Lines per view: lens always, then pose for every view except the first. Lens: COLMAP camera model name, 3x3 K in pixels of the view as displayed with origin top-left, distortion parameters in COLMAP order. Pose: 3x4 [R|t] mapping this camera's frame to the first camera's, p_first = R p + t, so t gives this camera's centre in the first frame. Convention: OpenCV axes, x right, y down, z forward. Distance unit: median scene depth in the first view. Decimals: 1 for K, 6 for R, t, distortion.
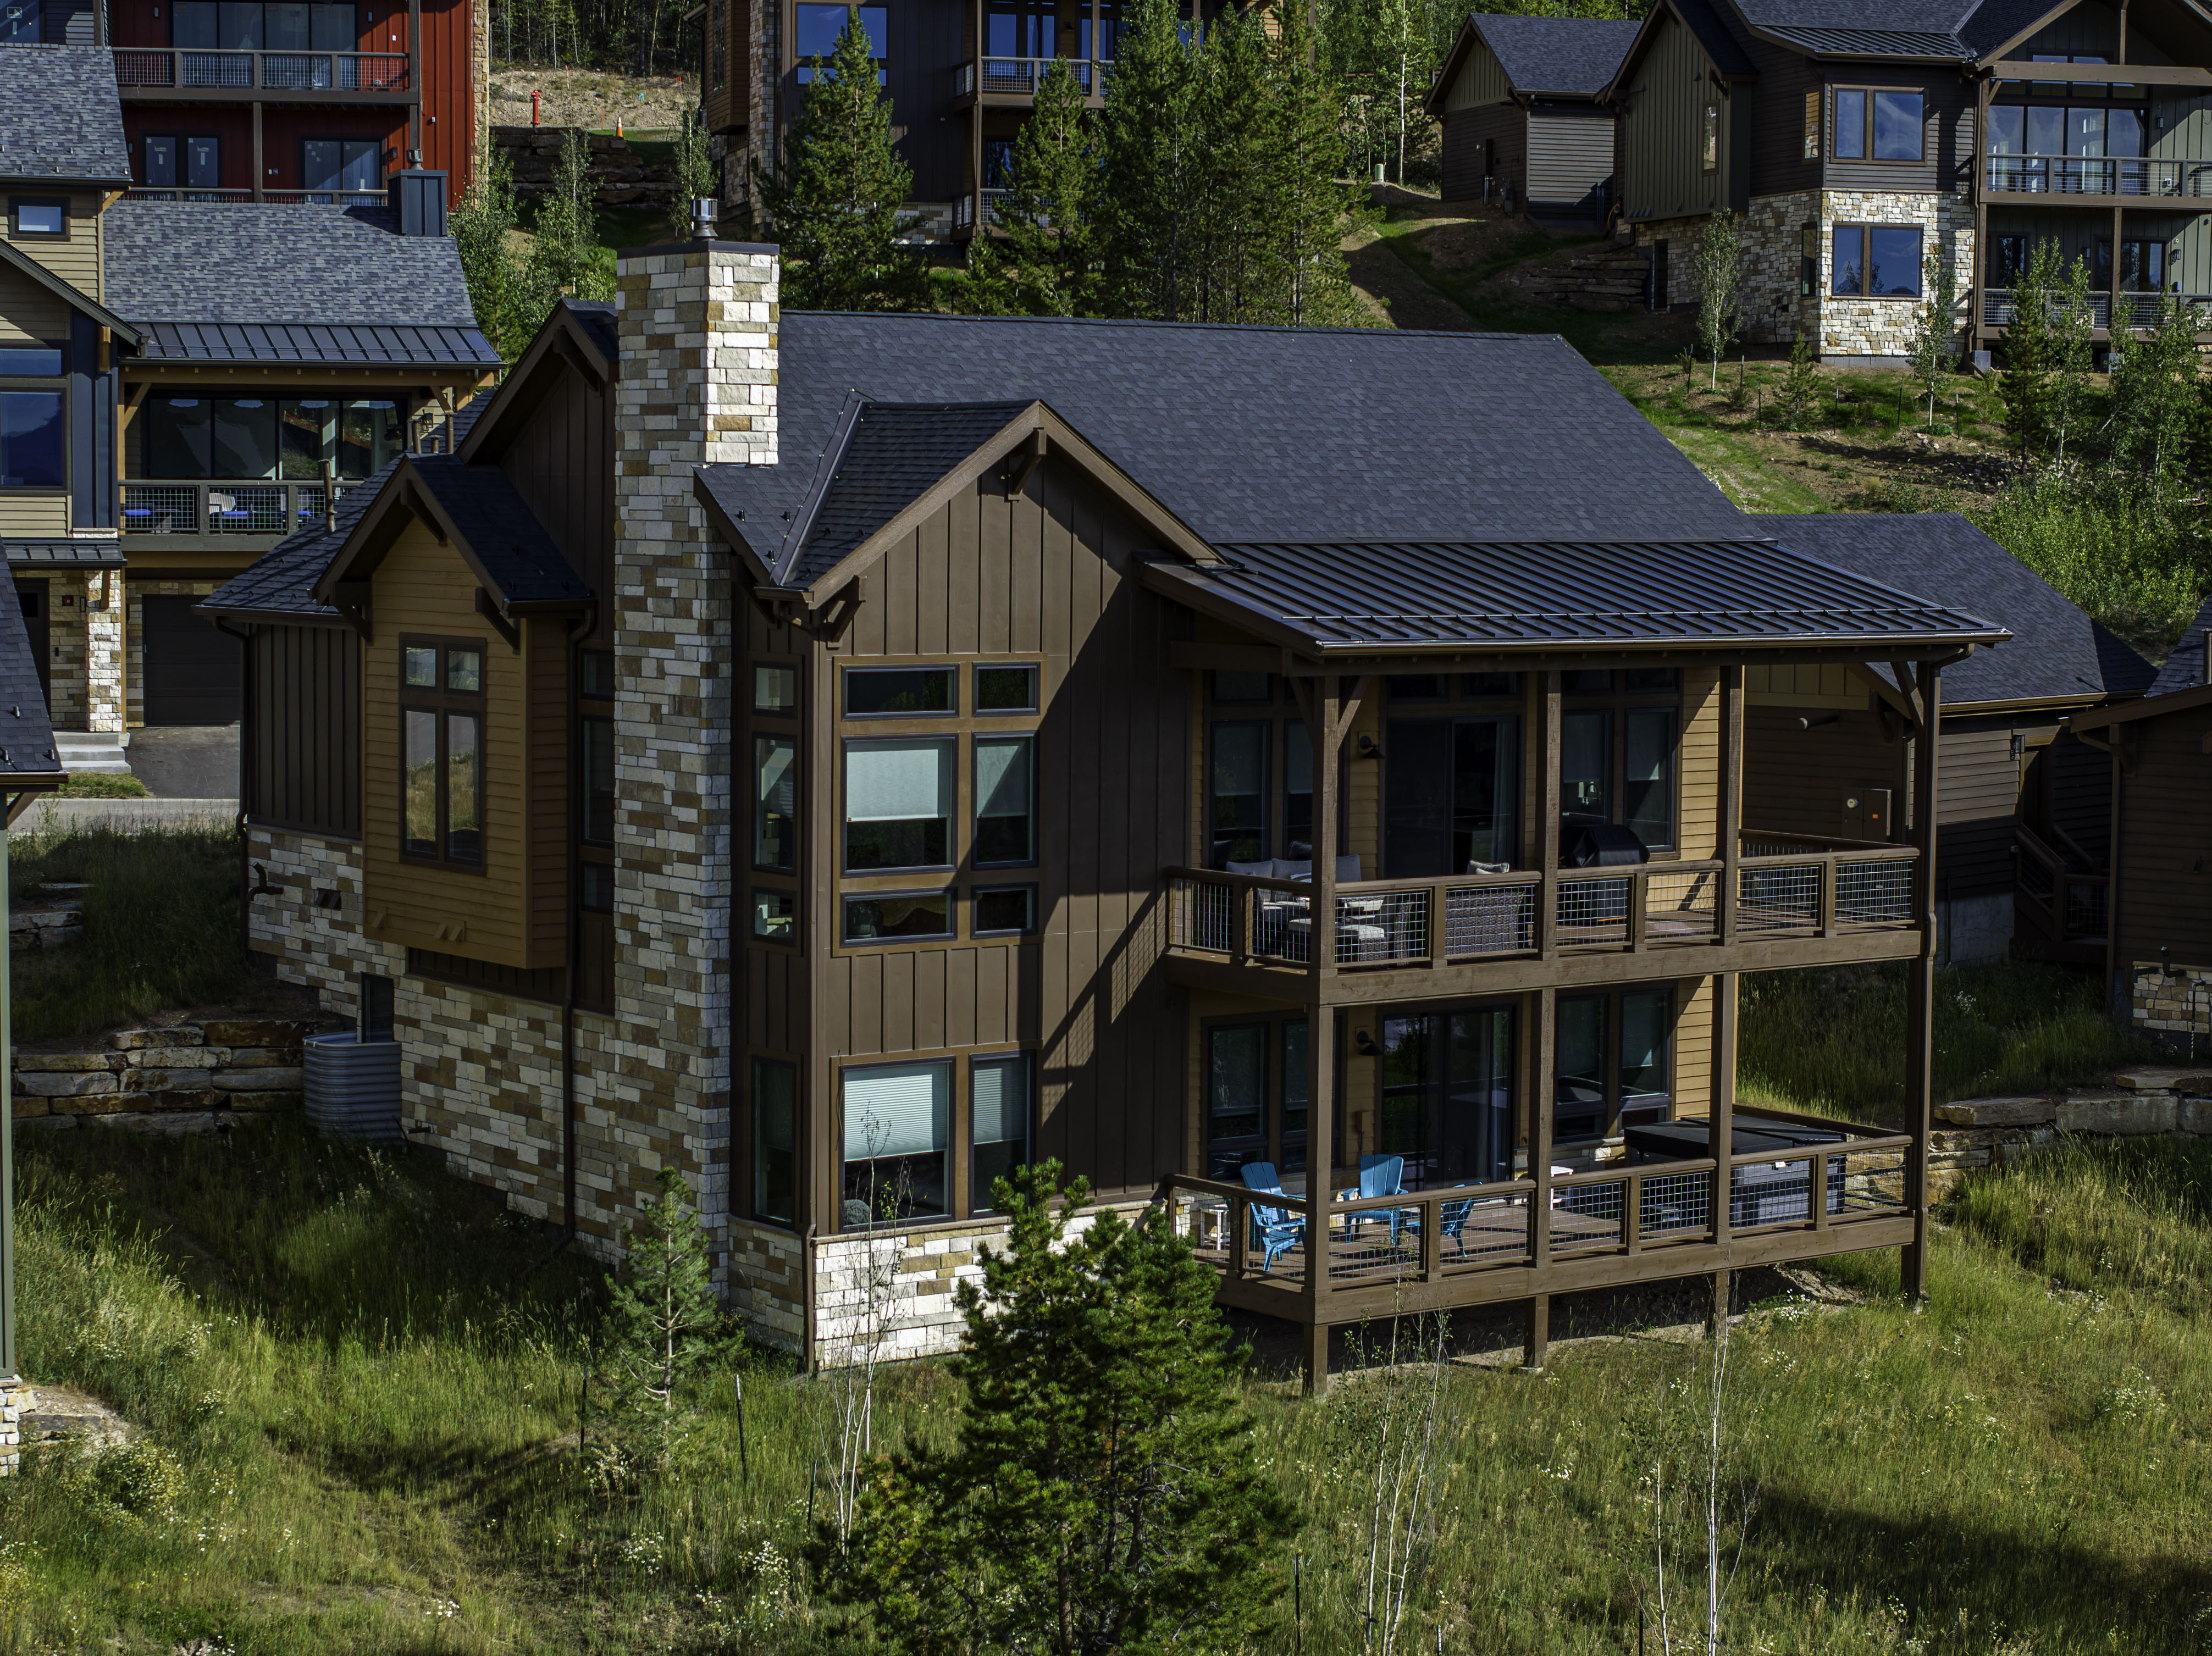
lens RADIAL K [[4415.7, 0, 1103.1], [0, 4415.7, 901.5], [0, 0, 1]] dist [-0.243363, 2.538314]
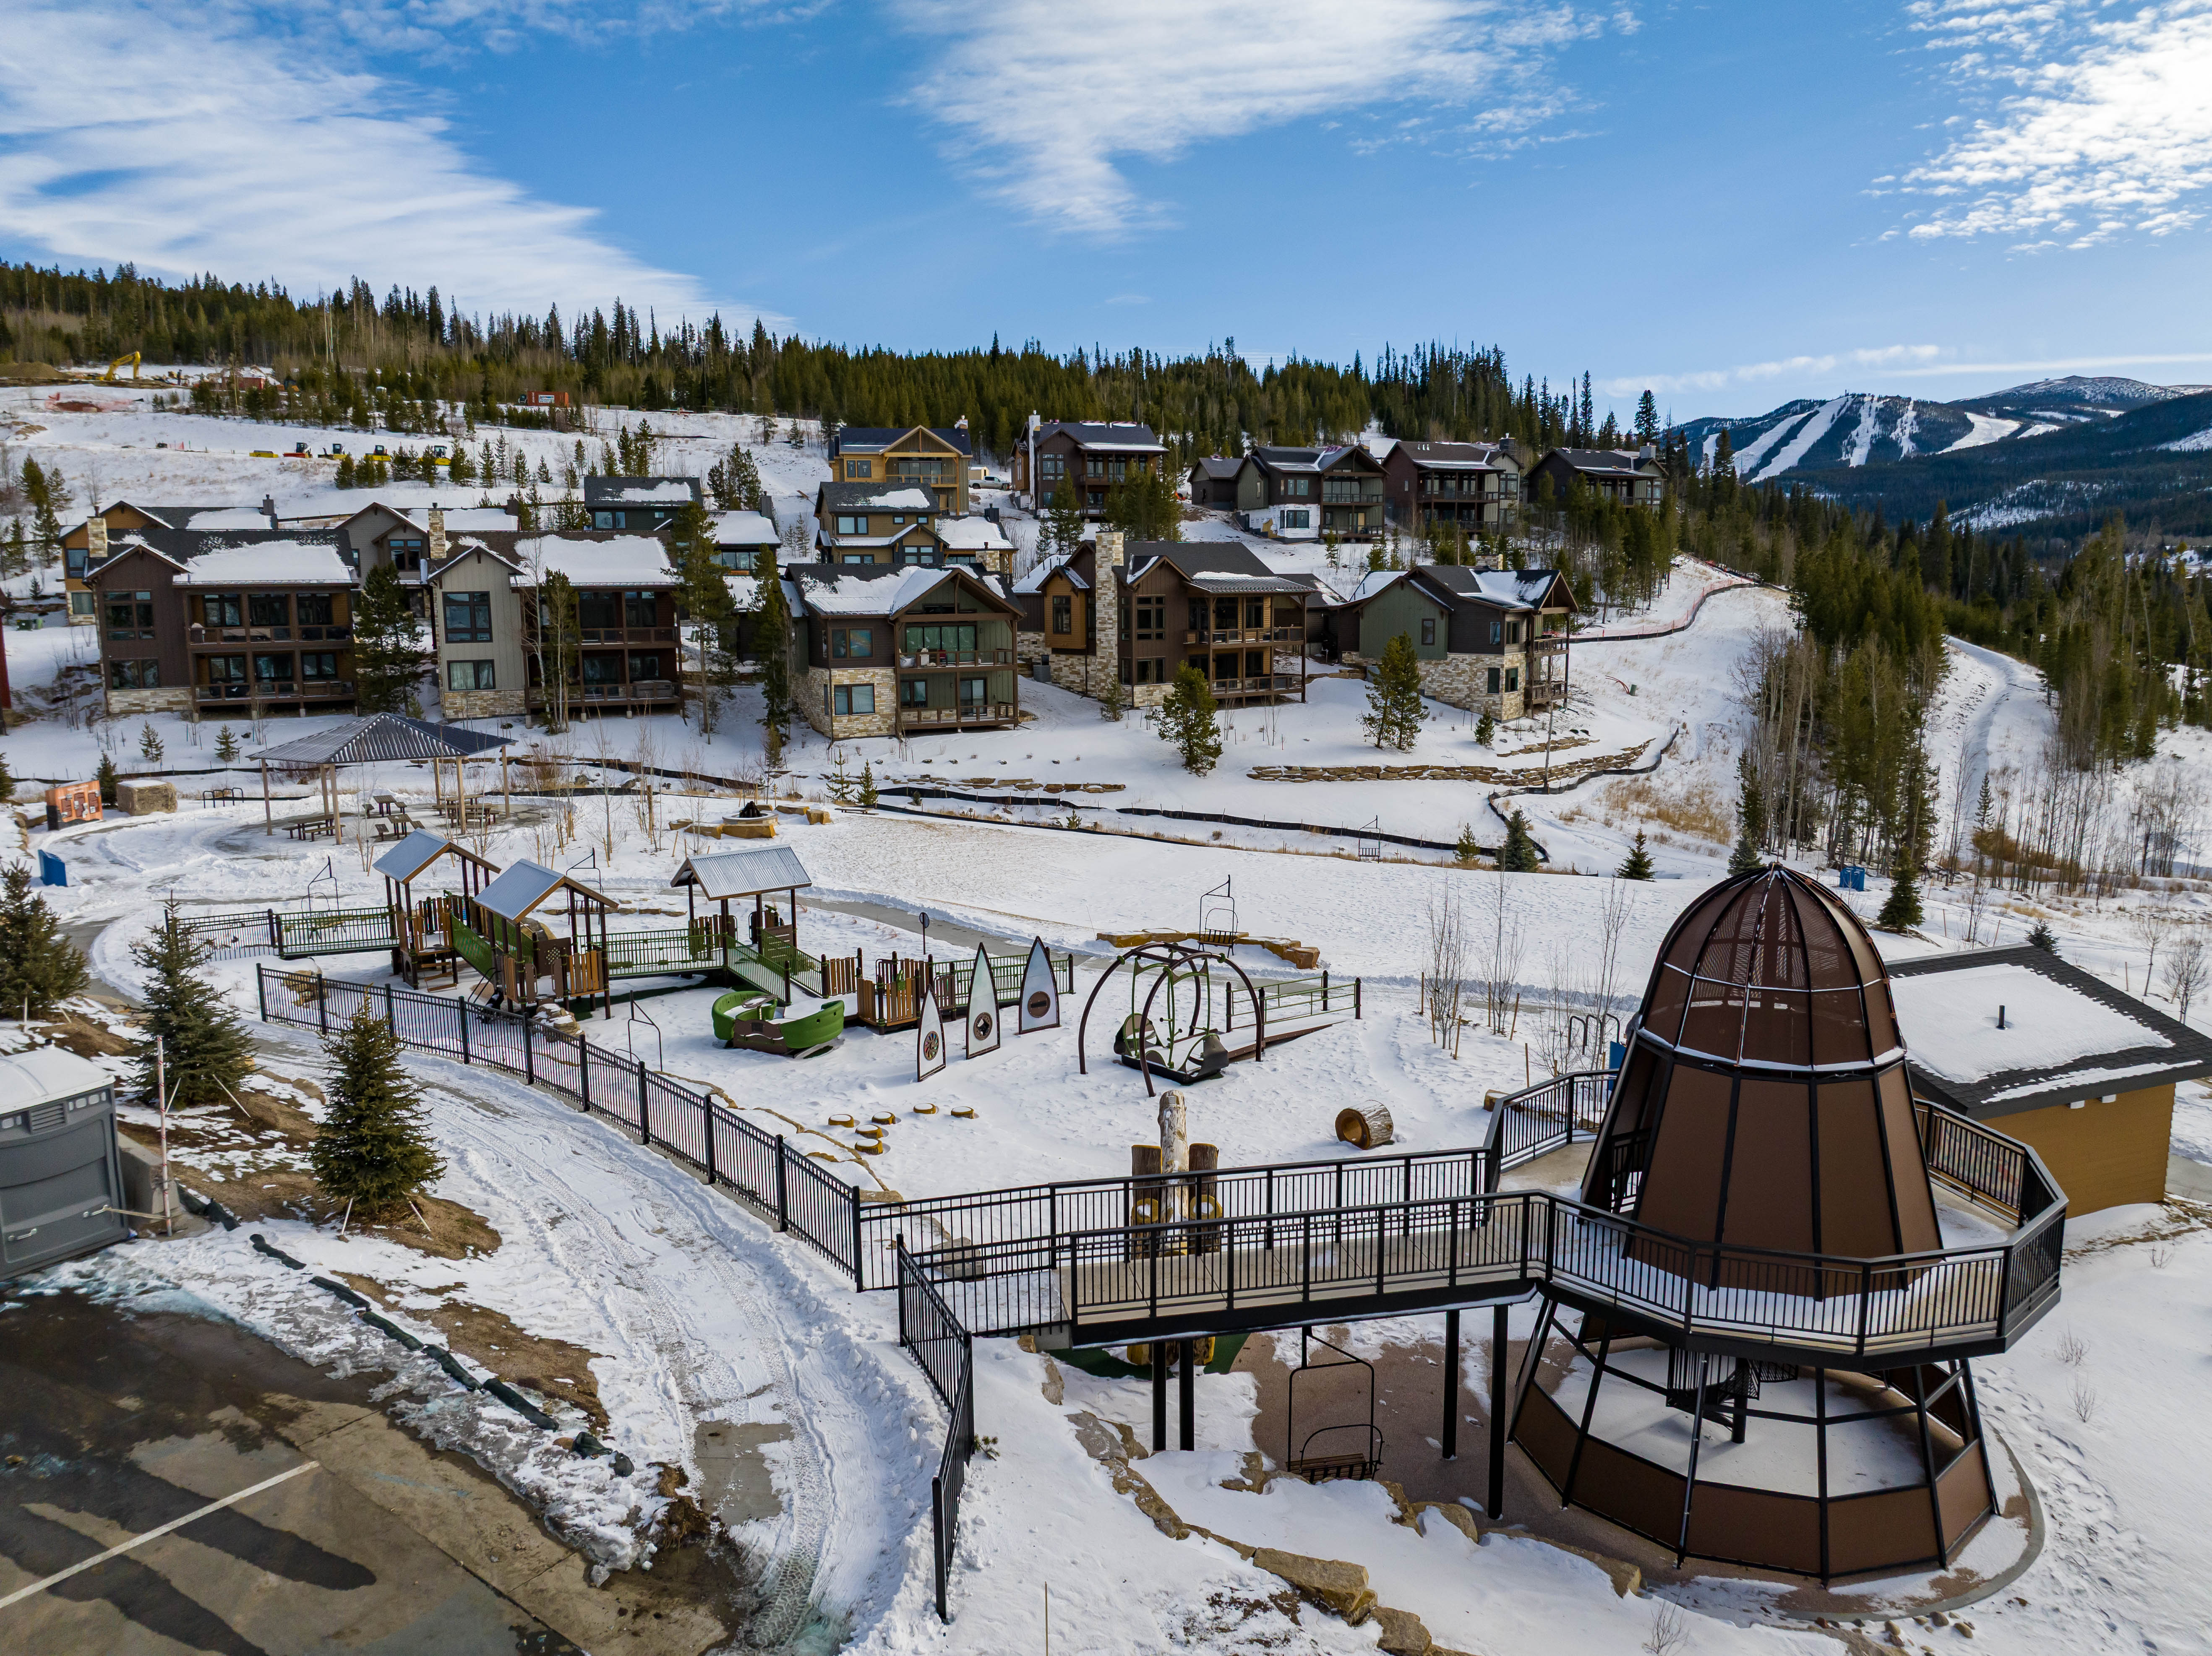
lens RADIAL K [[1534.6, 0, 1110.0], [0, 1534.6, 830.9], [0, 0, 1]] dist [-0.008115, 0.000186]
pose [[0.998640, -0.024044, 0.046250, -0.202692], [0.020972, 0.997613, 0.065784, 0.135361], [-0.047722, -0.064725, 0.996761, -1.222023]]
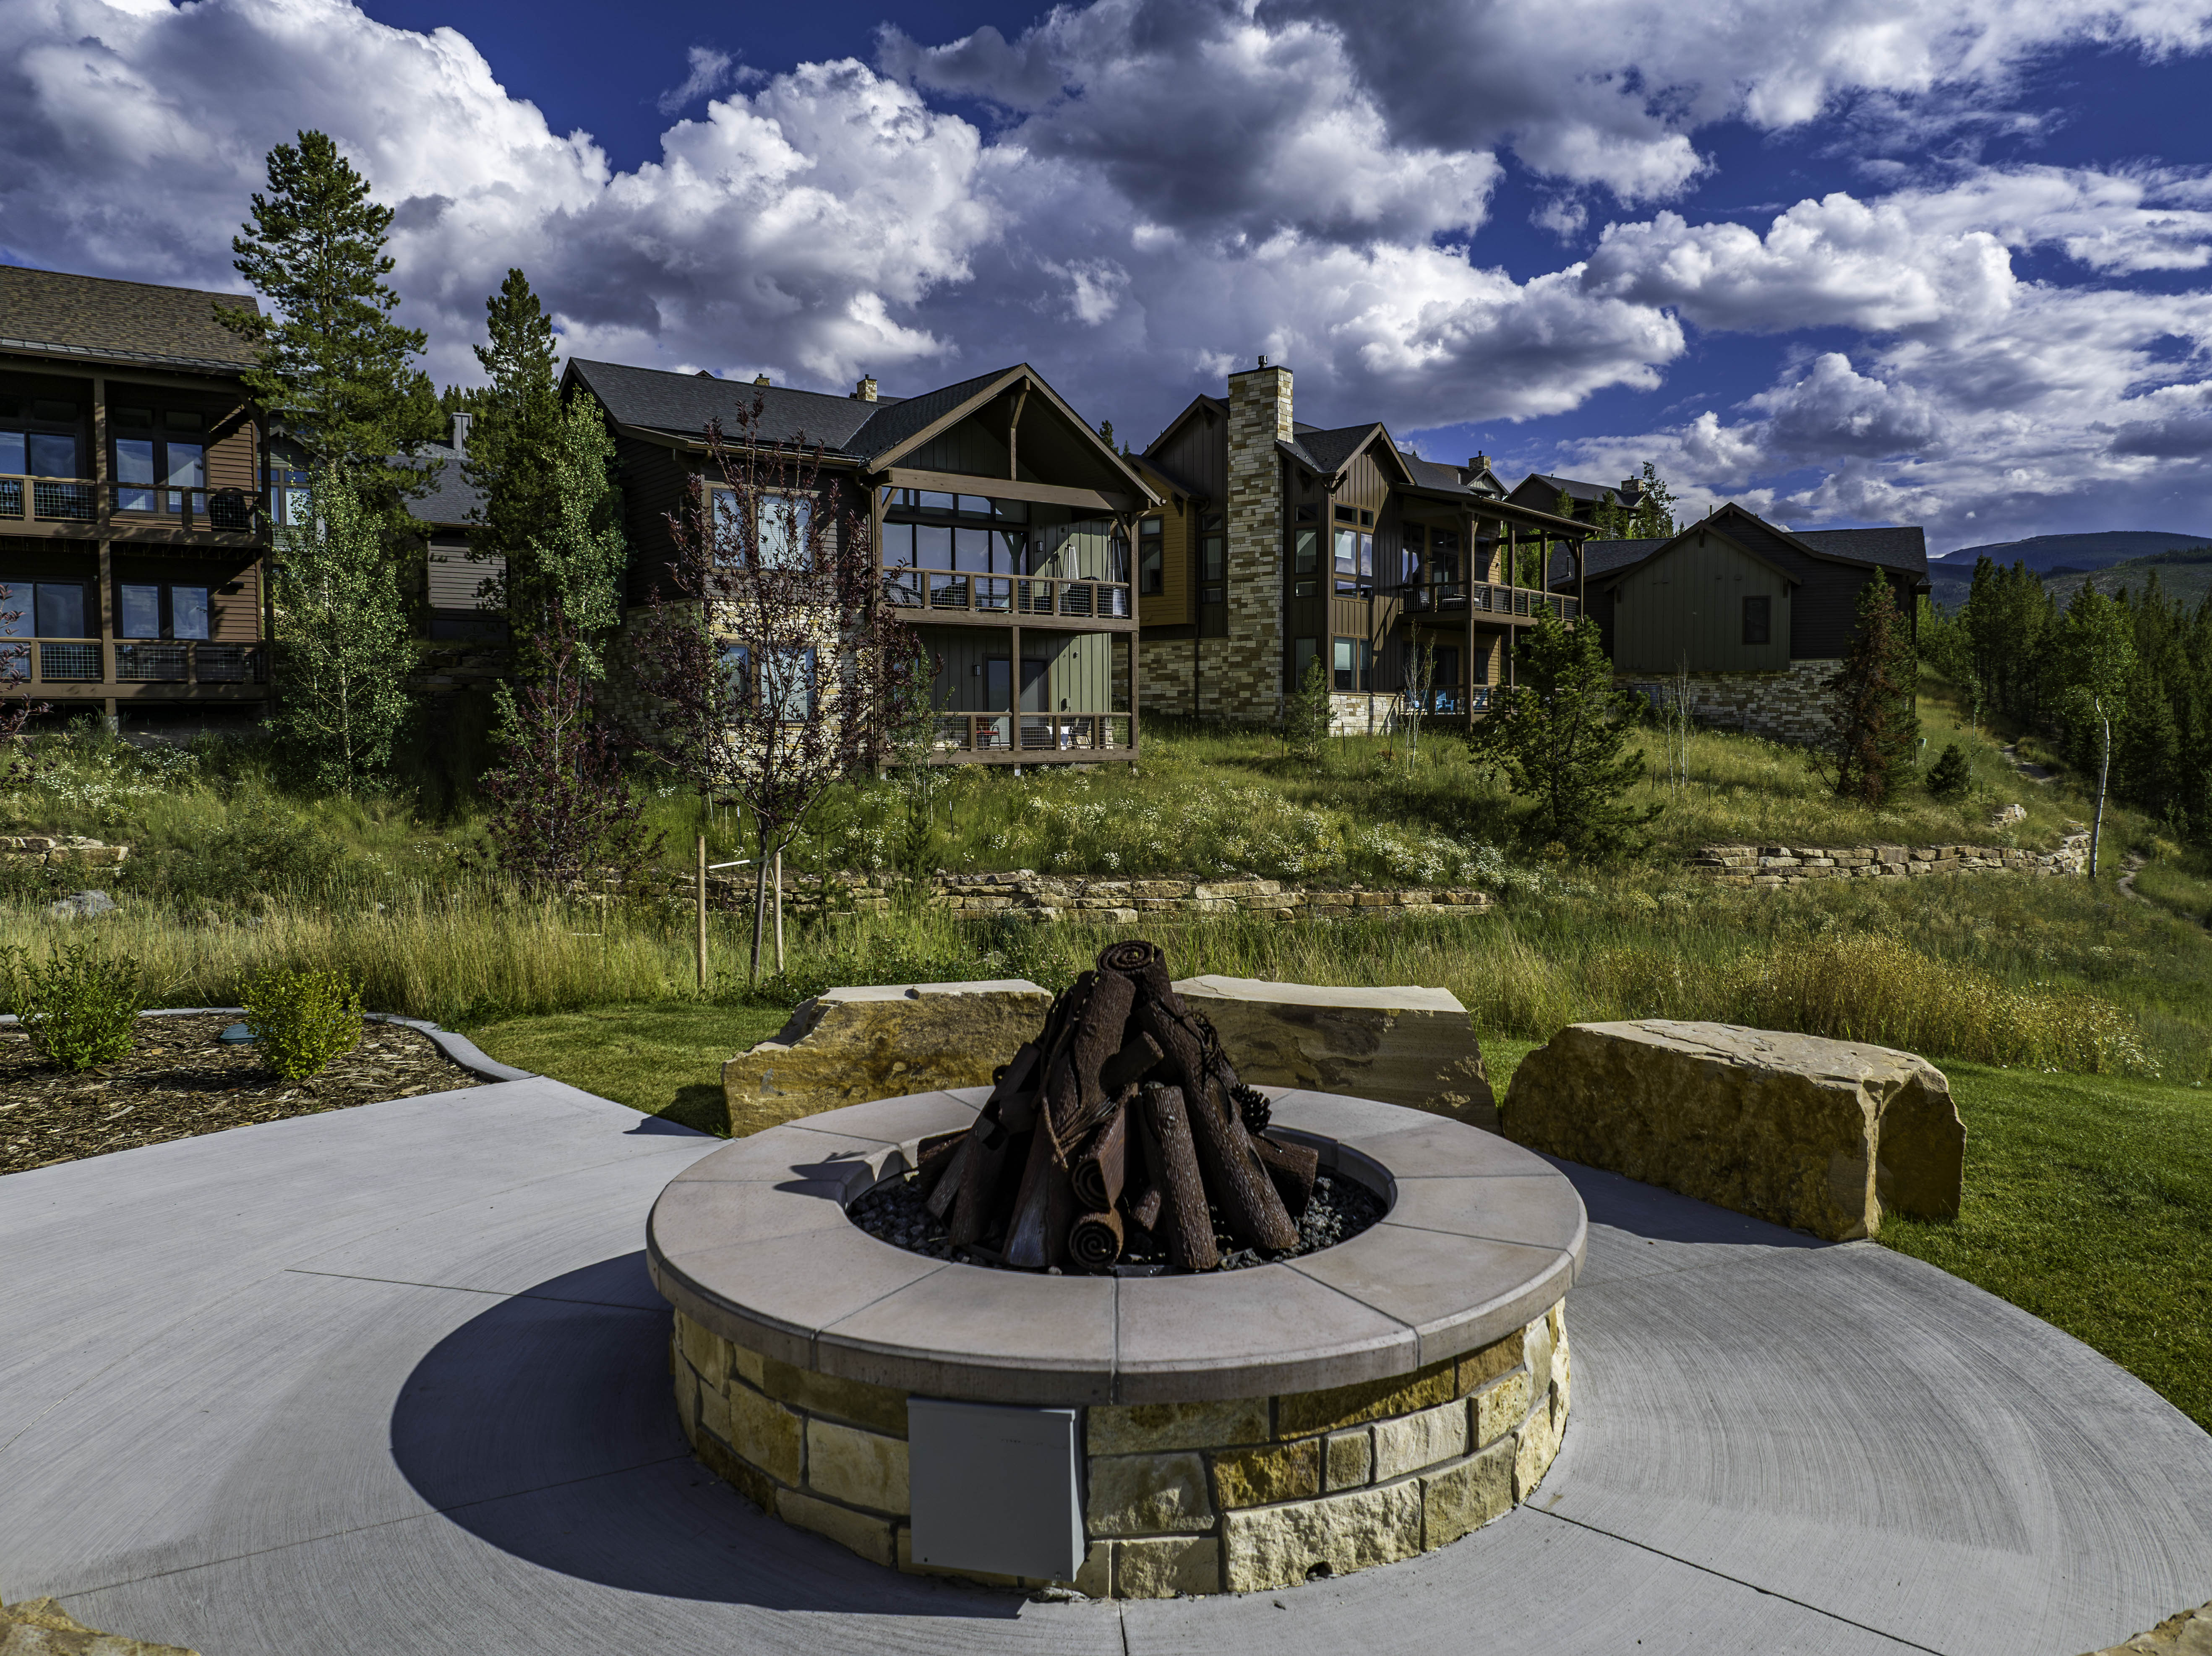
lens RADIAL K [[1563.8, 0, 1106.0], [0, 1563.8, 828.0], [0, 0, 1]] dist [-0.027128, 0.000392]
pose [[0.967659, -0.031476, 0.250292, -0.468168], [0.039040, 0.998917, -0.025312, 0.184012], [-0.249224, 0.034265, 0.967840, 0.004178]]
